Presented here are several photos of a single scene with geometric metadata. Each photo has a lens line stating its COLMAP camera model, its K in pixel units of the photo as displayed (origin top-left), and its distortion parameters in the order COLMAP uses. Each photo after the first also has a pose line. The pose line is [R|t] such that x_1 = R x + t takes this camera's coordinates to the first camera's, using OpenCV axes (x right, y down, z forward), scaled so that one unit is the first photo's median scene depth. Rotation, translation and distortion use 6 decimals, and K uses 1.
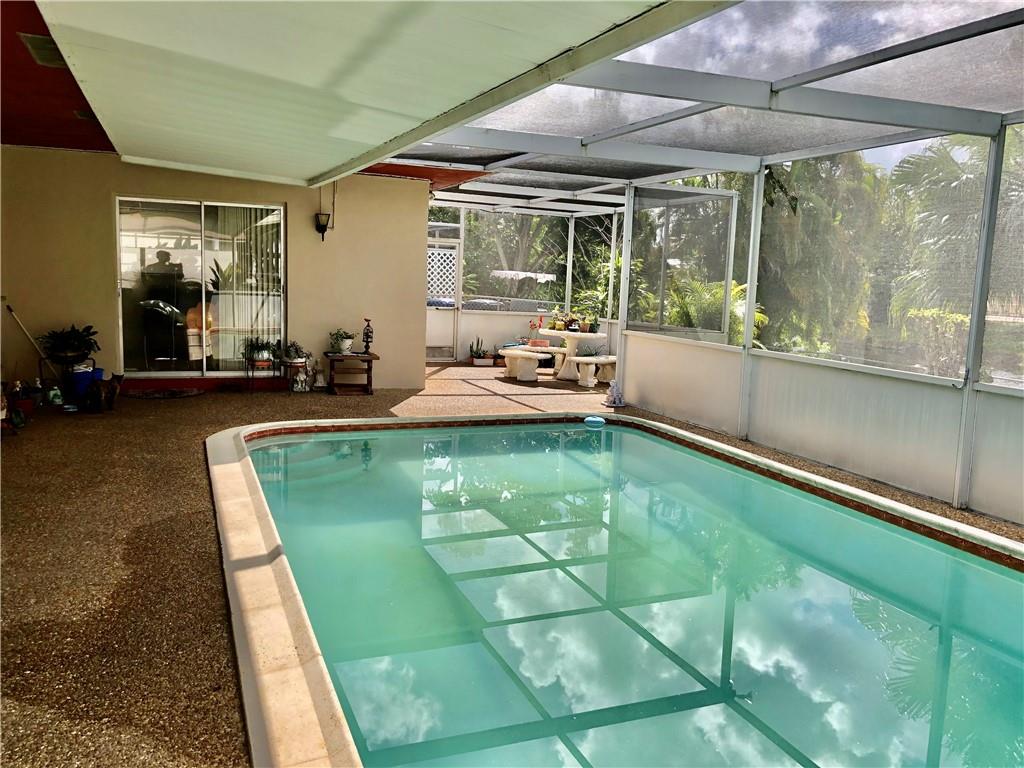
lens RADIAL K [[822.5, 0, 510.3], [0, 822.5, 386.3], [0, 0, 1]] dist [0.040194, -0.051739]
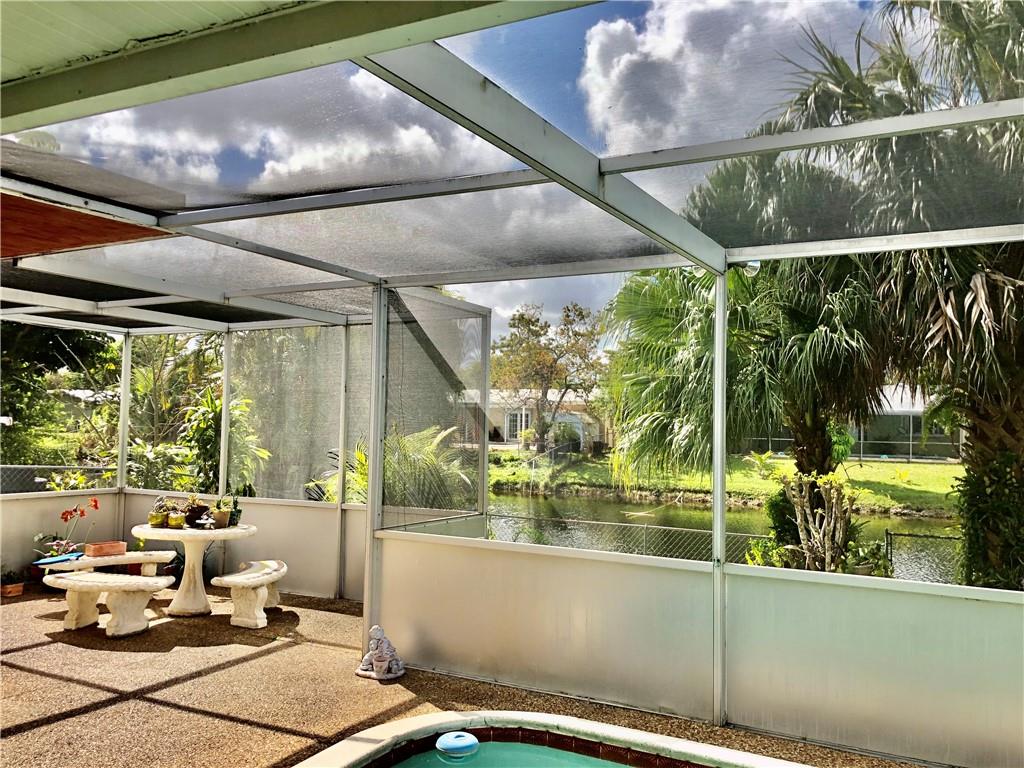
lens RADIAL K [[822.5, 0, 527.3], [0, 822.5, 371.9], [0, 0, 1]] dist [0.040194, -0.051739]
pose [[0.764043, 0.028680, 0.644527, -0.127765], [0.091136, 0.984196, -0.151831, -0.065847], [-0.638695, 0.174745, 0.749354, 0.400600]]
